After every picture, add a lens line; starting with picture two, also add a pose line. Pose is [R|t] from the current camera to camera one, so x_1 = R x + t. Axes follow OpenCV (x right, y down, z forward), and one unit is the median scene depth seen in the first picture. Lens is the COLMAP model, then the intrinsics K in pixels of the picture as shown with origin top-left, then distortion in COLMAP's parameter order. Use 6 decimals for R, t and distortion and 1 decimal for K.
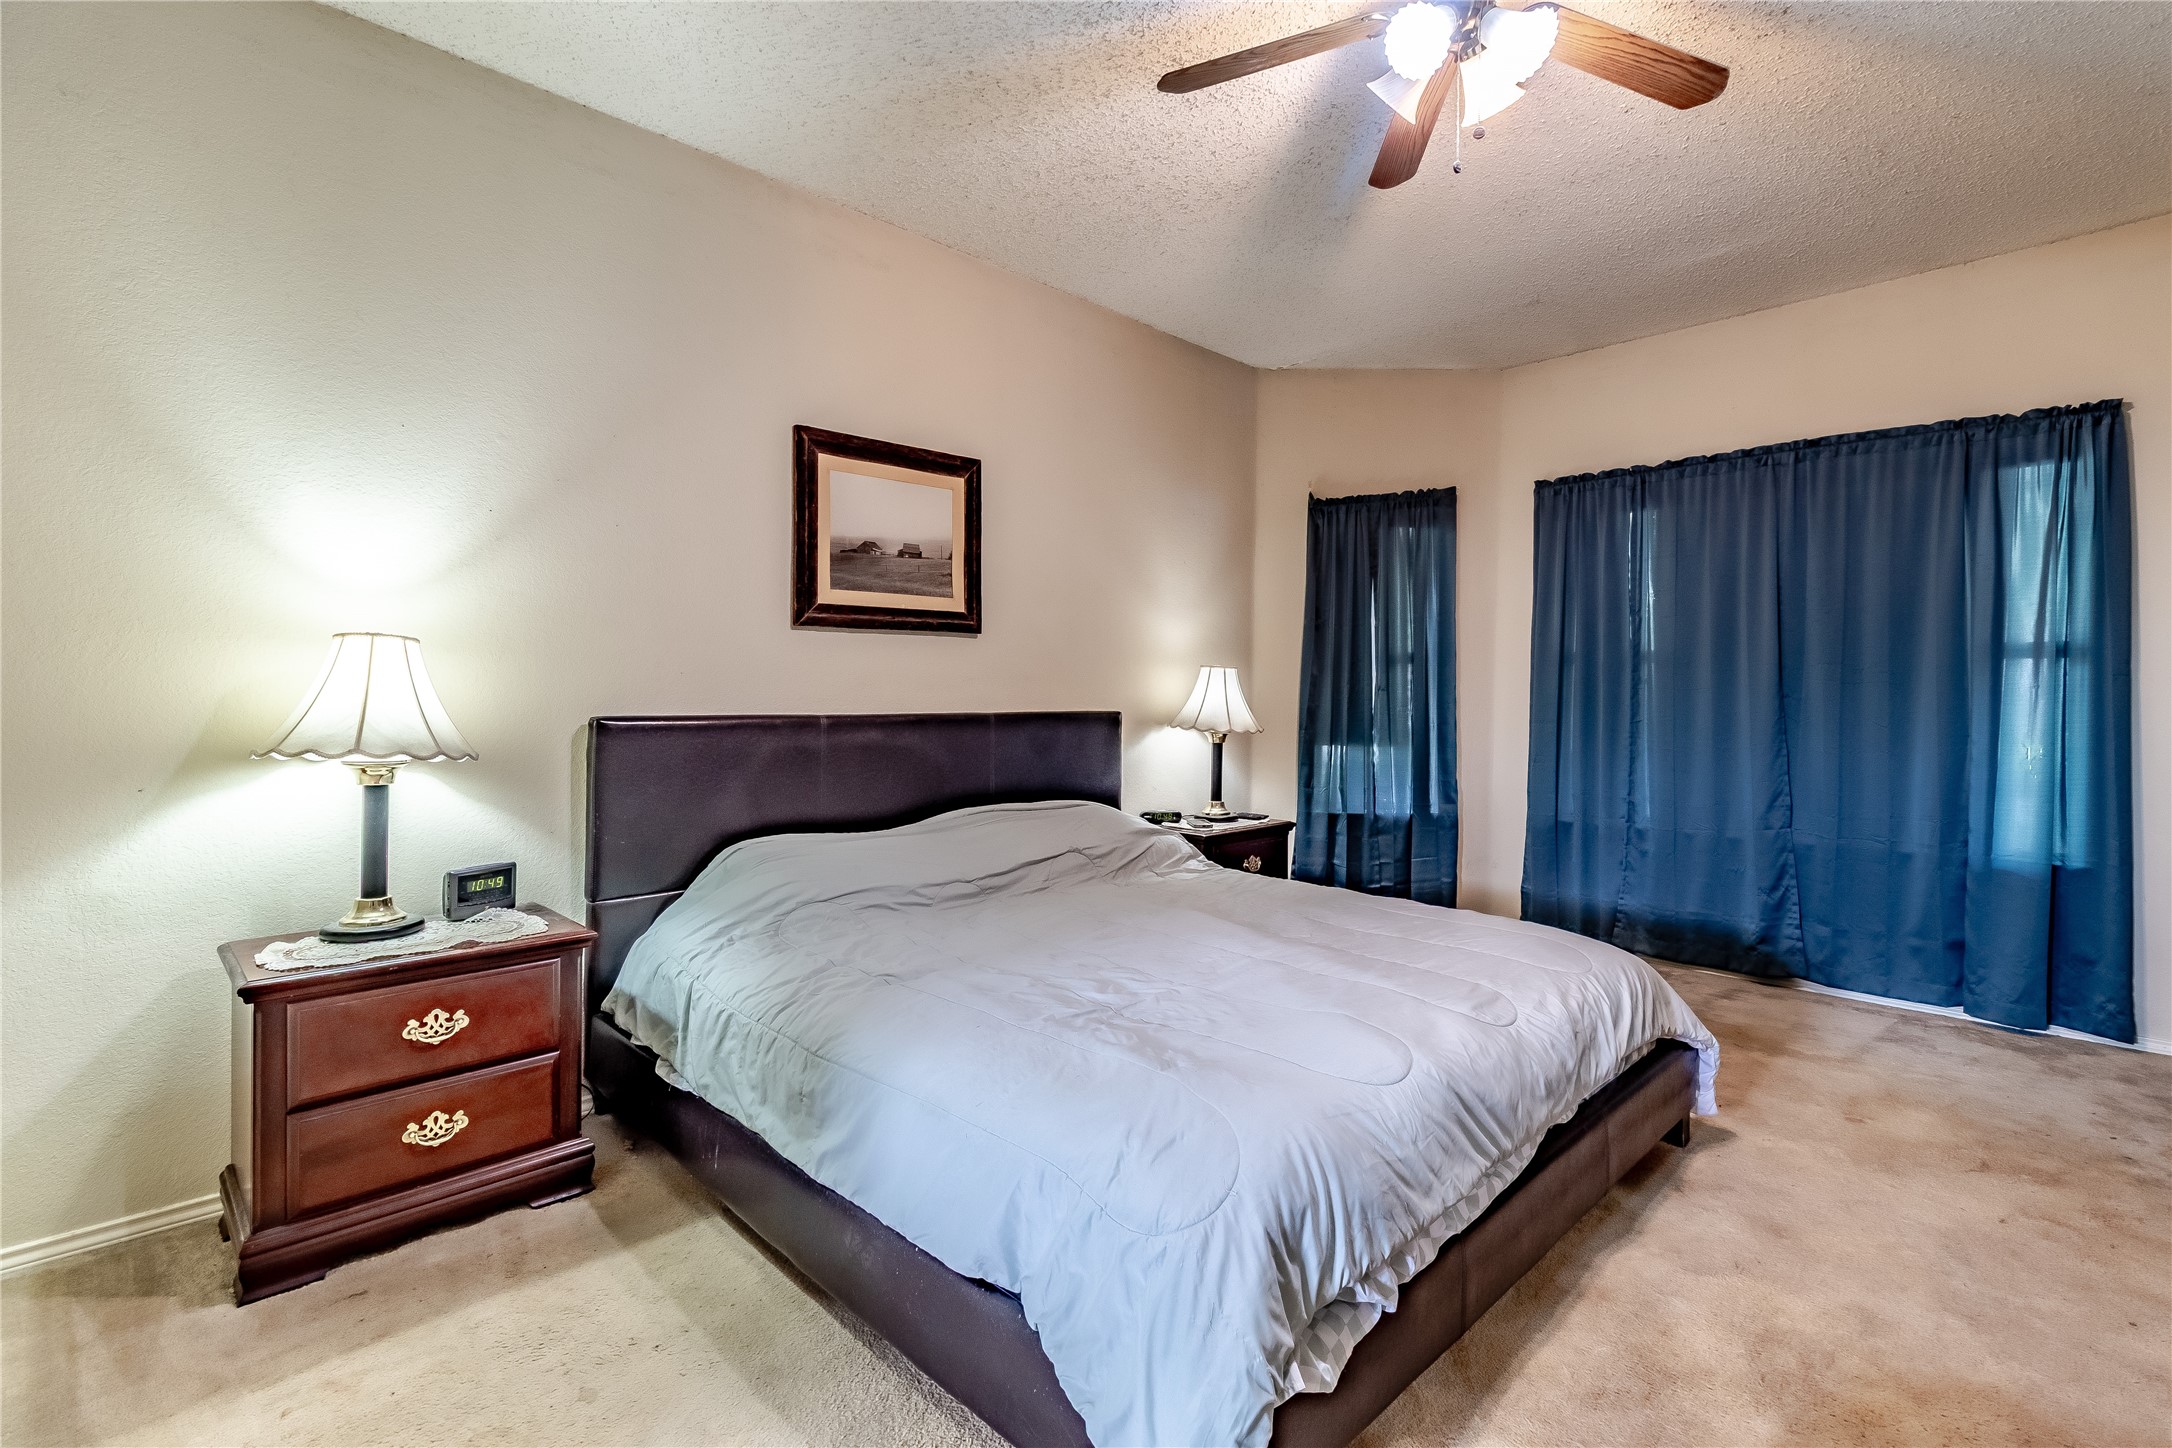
lens RADIAL K [[1016.5, 0, 1075.4], [0, 1016.5, 679.9], [0, 0, 1]] dist [-0.000987, -0.000142]
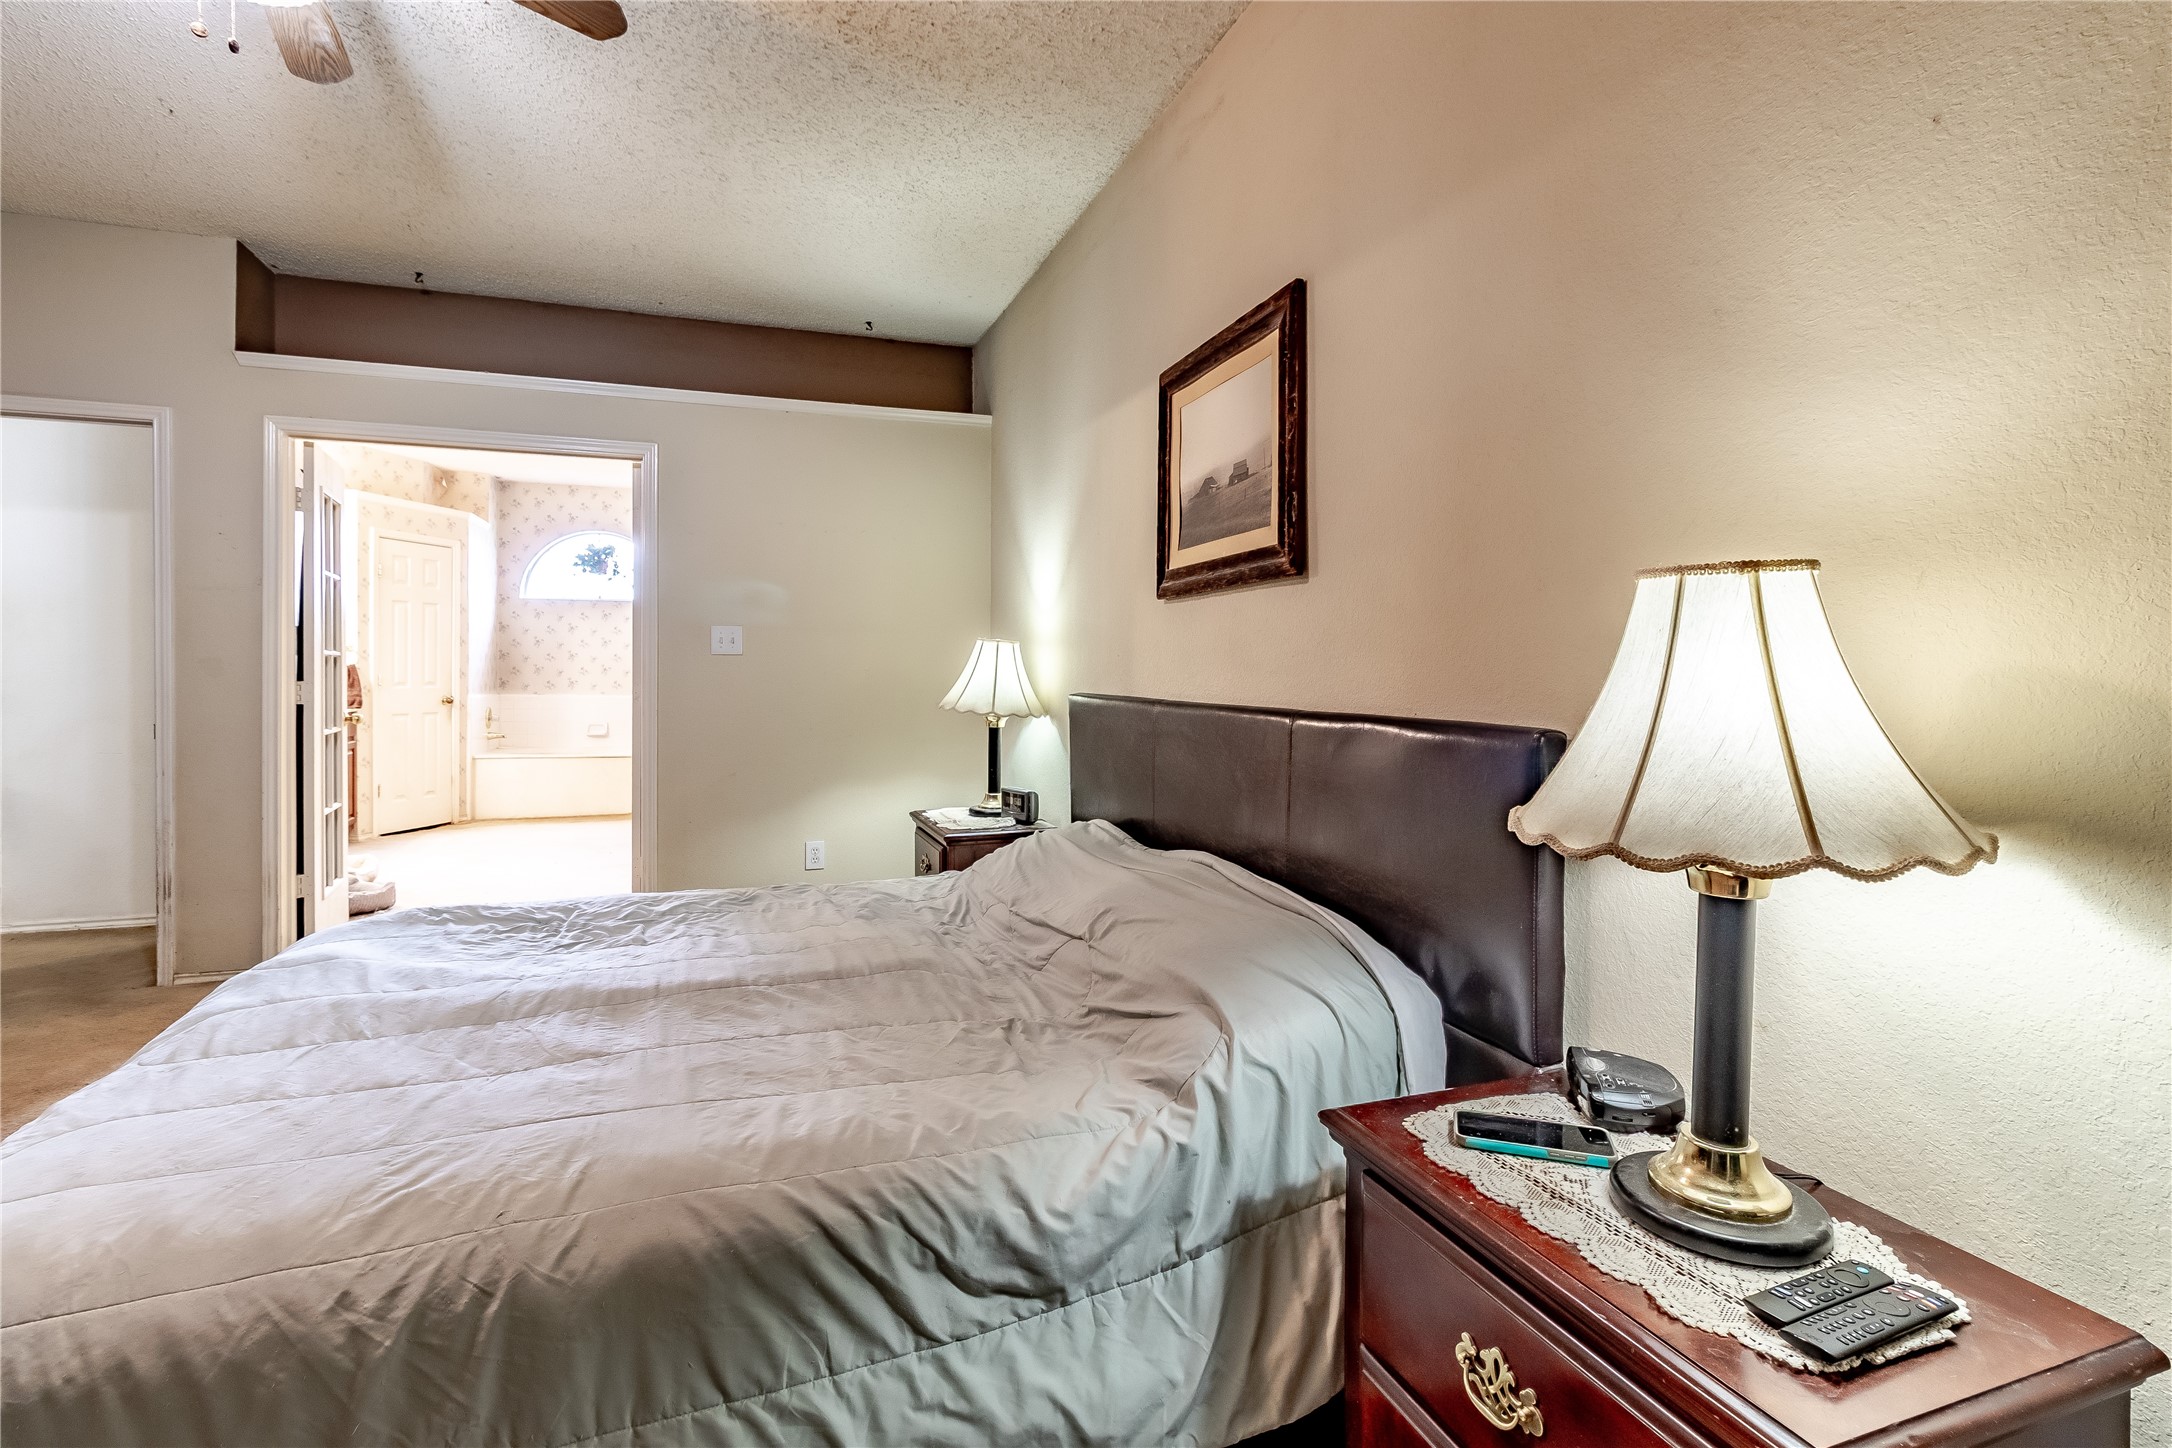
lens RADIAL K [[1016.5, 0, 1075.4], [0, 1016.5, 679.9], [0, 0, 1]] dist [-0.000987, -0.000142]
pose [[-0.423417, 0.007064, -0.905907, 0.501875], [-0.003409, 0.999950, 0.009391, 0.007522], [0.905928, 0.007065, -0.423372, 1.173846]]
